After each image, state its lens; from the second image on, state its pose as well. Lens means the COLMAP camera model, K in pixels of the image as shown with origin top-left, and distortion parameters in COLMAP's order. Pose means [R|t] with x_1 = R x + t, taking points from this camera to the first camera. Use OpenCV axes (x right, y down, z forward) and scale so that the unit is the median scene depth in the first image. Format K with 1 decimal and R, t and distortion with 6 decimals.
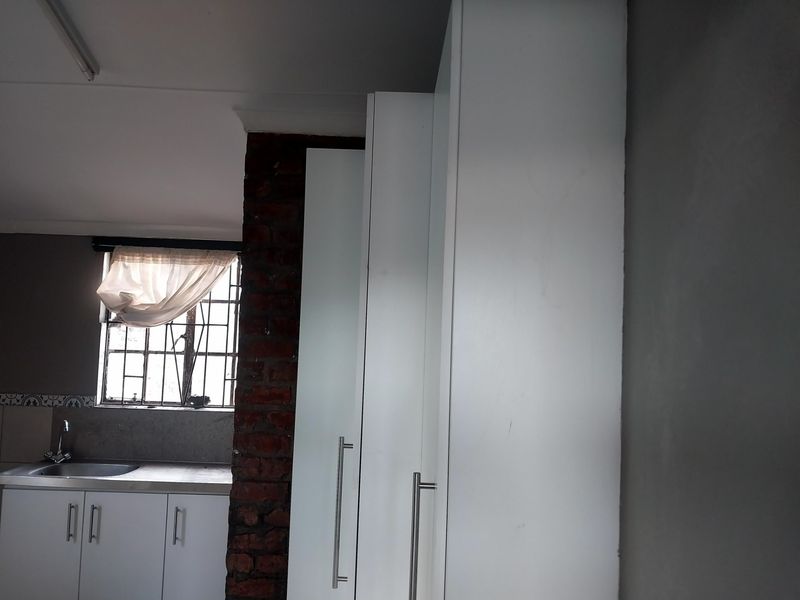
lens RADIAL K [[617.2, 0, 399.6], [0, 617.2, 287.0], [0, 0, 1]] dist [0.004748, -0.090529]
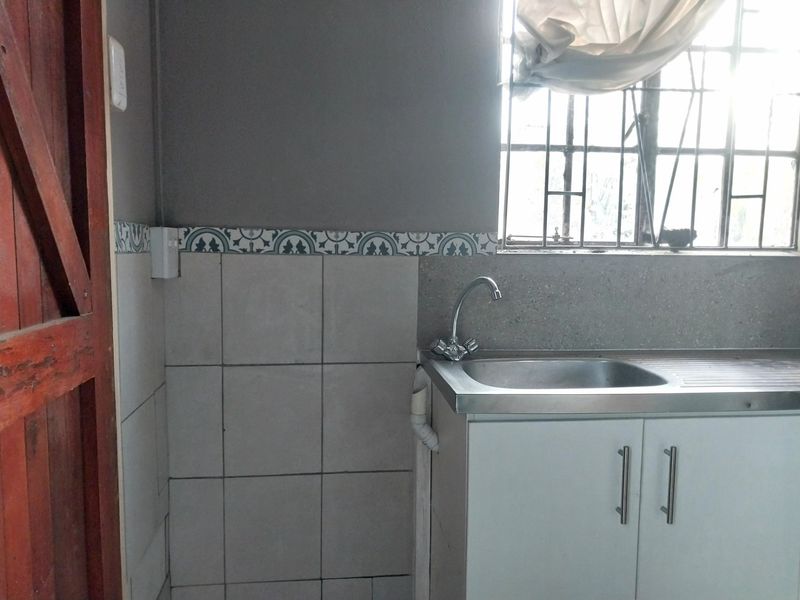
lens RADIAL K [[662.4, 0, 416.4], [0, 662.4, 300.2], [0, 0, 1]] dist [0.030491, -0.008508]
pose [[0.997731, -0.025201, 0.062436, -0.597433], [0.011776, 0.978334, 0.206698, 0.116772], [-0.066292, -0.205494, 0.976411, 0.446027]]
